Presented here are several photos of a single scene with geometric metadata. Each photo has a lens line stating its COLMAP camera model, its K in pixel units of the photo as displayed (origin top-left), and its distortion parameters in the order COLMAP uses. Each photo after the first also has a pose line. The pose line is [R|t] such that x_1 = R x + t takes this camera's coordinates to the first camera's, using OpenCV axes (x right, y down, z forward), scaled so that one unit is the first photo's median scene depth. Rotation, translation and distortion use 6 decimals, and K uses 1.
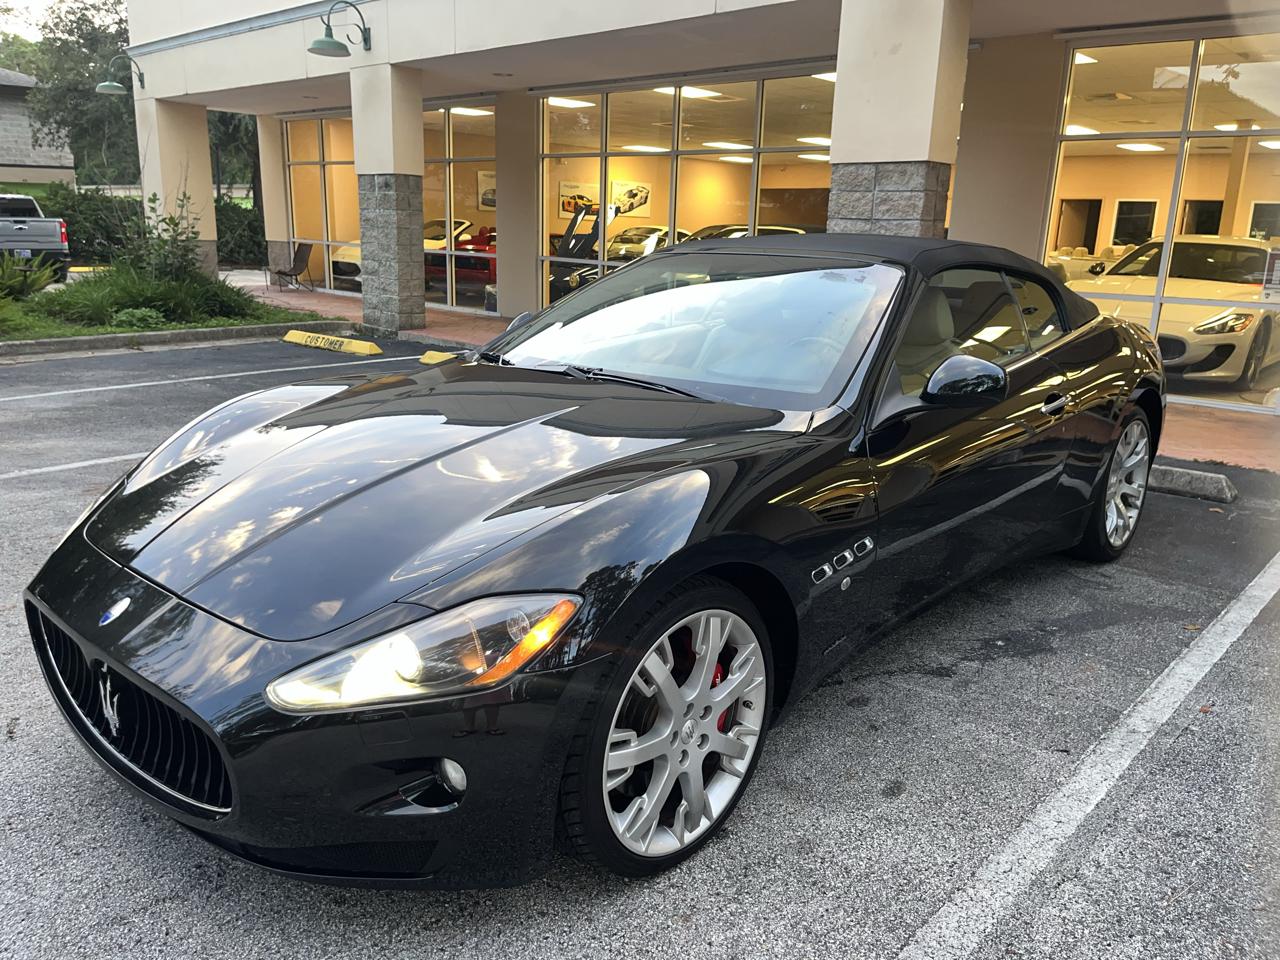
lens RADIAL K [[969.7, 0, 635.9], [0, 969.7, 476.9], [0, 0, 1]] dist [0.070950, -0.104612]
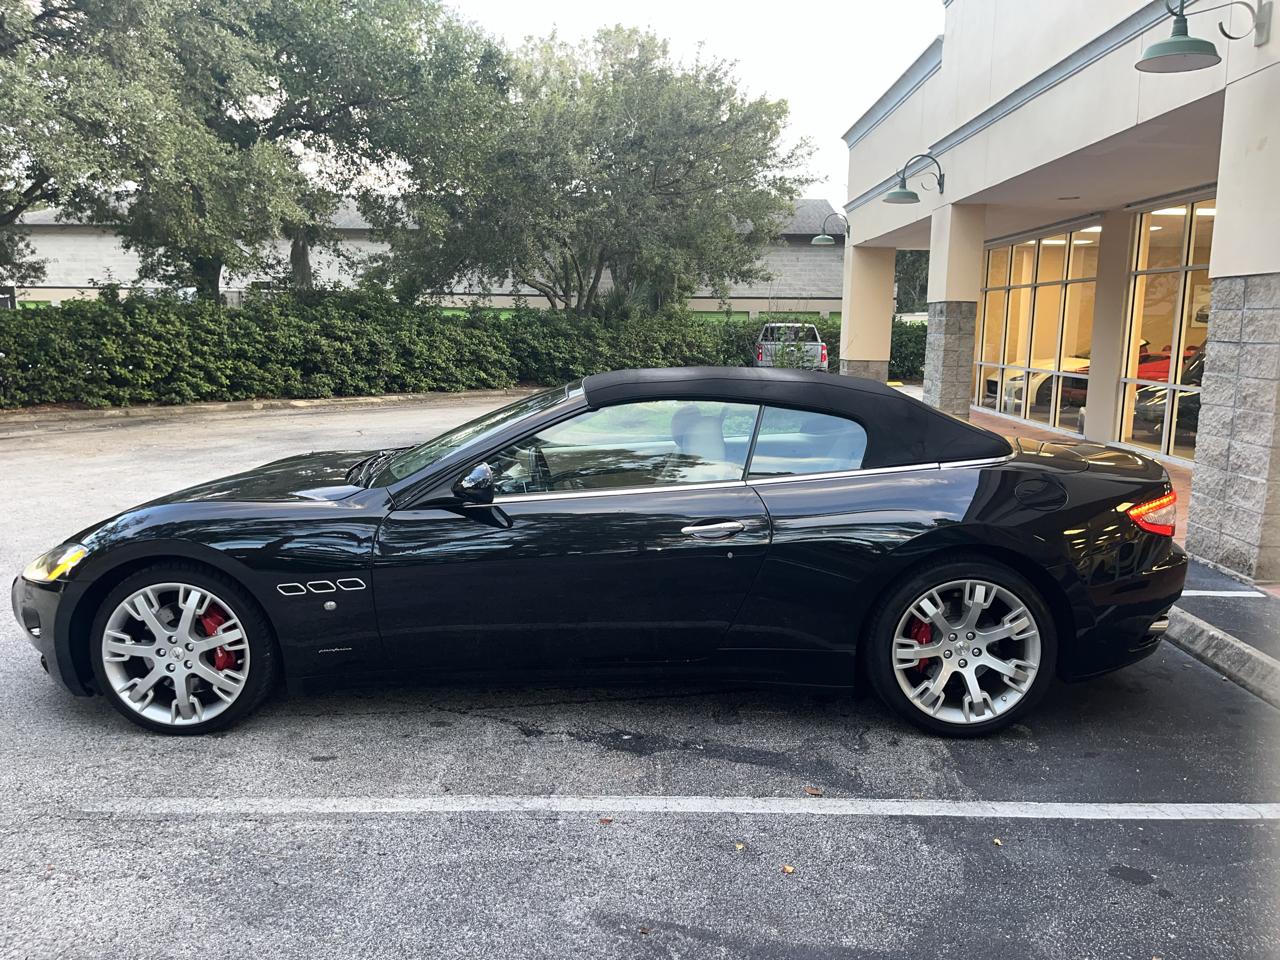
lens RADIAL K [[969.7, 0, 635.9], [0, 969.7, 476.9], [0, 0, 1]] dist [0.070950, -0.104612]
pose [[0.675818, 0.092077, -0.731295, 0.512514], [-0.175658, 0.983699, -0.038476, -0.033812], [0.715831, 0.154460, 0.680976, 0.099855]]
